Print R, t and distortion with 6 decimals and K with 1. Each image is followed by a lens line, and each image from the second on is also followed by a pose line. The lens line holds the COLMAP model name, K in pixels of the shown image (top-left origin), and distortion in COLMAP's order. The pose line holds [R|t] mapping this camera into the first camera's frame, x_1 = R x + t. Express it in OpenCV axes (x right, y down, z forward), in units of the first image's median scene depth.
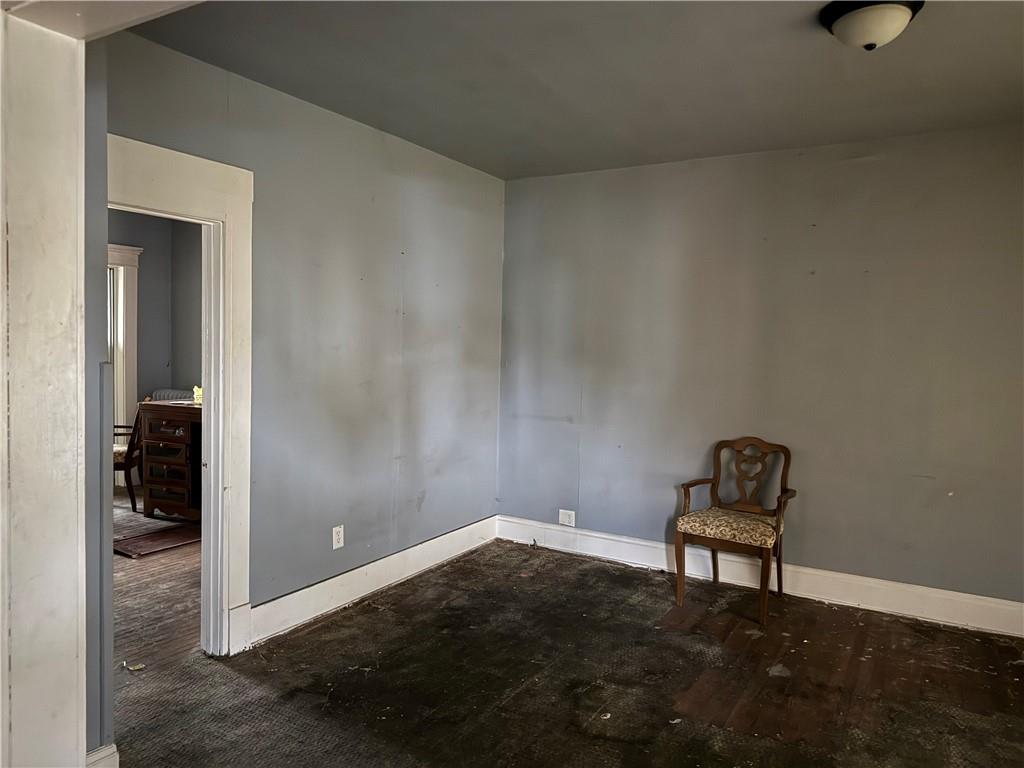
lens RADIAL K [[728.0, 0, 506.1], [0, 728.0, 386.7], [0, 0, 1]] dist [0.060942, -0.004594]
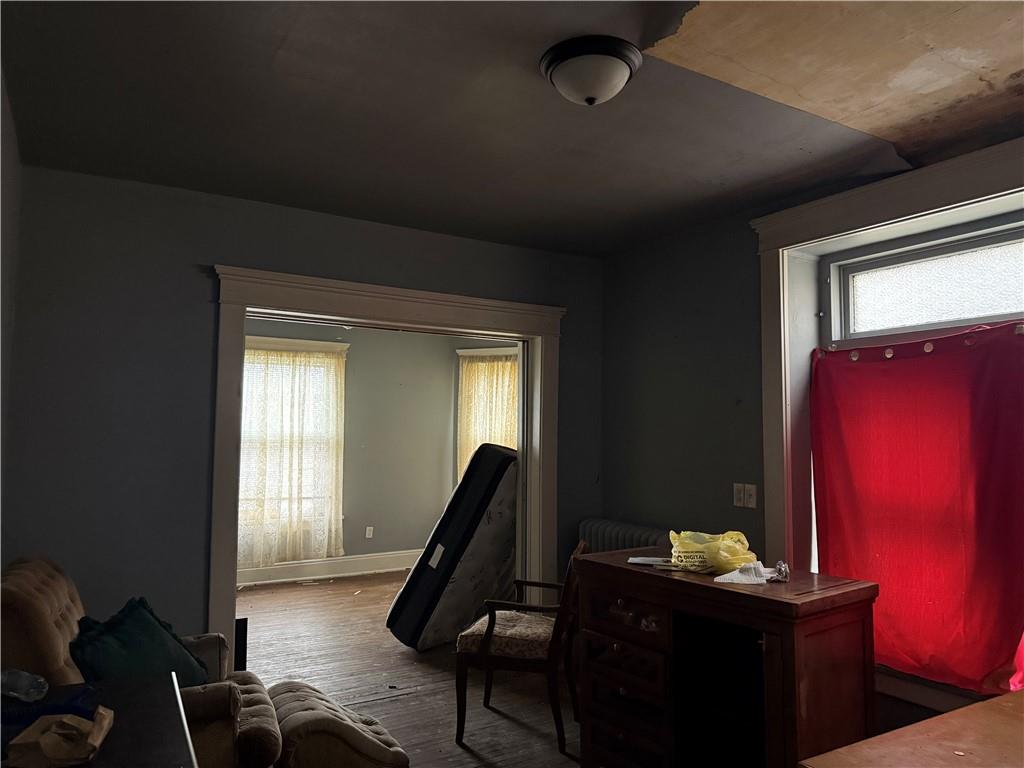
lens RADIAL K [[728.0, 0, 512.8], [0, 728.0, 386.9], [0, 0, 1]] dist [0.060942, -0.004594]
pose [[0.887651, -0.050889, -0.457697, -0.253115], [-0.013310, 0.990626, -0.135955, -0.026559], [0.460325, 0.126772, 0.878652, 0.435618]]
